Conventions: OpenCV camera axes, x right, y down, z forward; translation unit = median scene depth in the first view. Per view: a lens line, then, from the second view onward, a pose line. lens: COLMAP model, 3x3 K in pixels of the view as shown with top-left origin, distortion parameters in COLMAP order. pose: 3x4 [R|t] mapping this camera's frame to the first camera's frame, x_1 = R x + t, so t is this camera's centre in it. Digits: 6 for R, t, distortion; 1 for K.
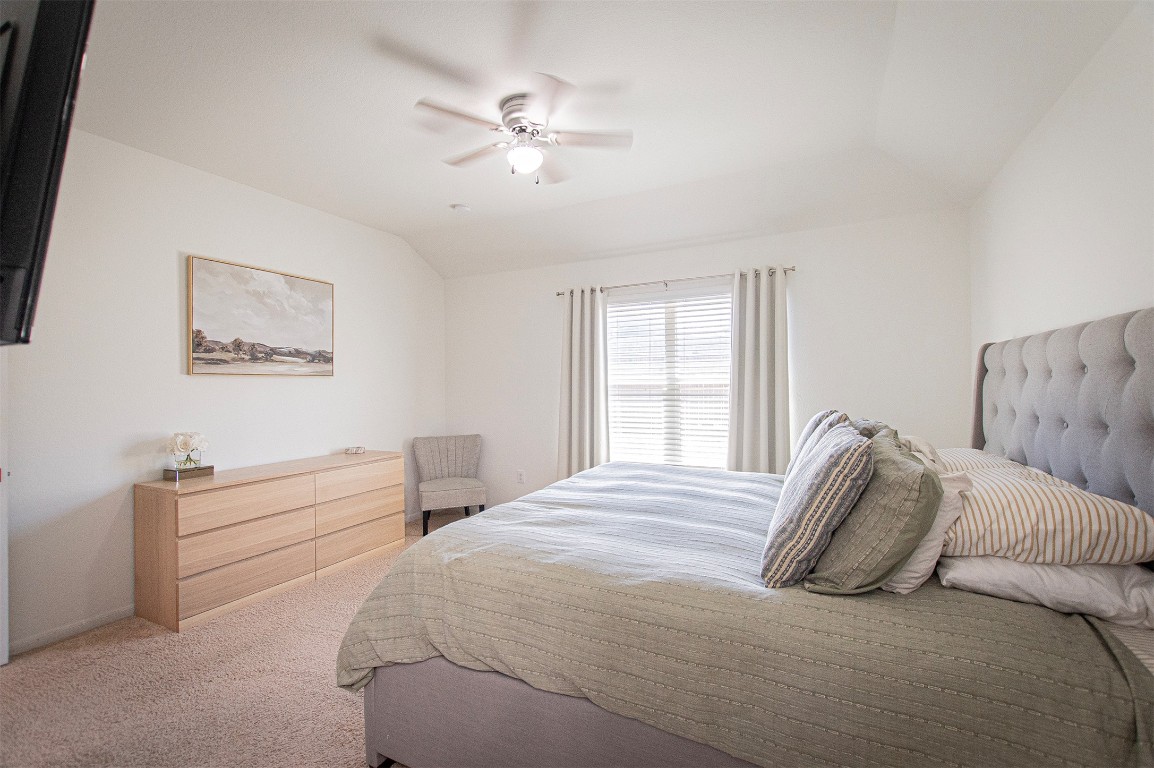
lens RADIAL K [[505.4, 0, 577.0], [0, 505.4, 384.0], [0, 0, 1]] dist [-0.000559, -0.000102]
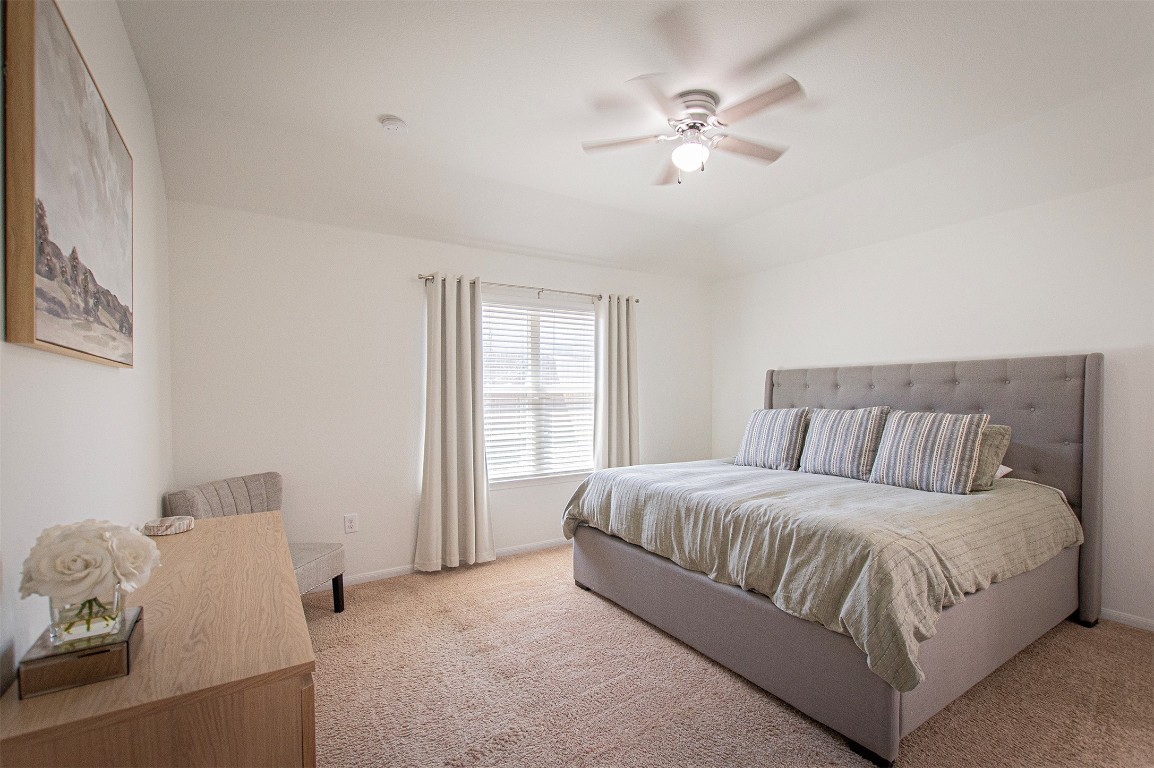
lens RADIAL K [[523.7, 0, 580.4], [0, 523.7, 397.5], [0, 0, 1]] dist [-0.001175, 0.000023]
pose [[0.509939, 0.002889, 0.860206, -0.663097], [0.008917, 0.999923, -0.008645, 0.019154], [-0.860164, 0.012079, 0.509874, 0.404587]]
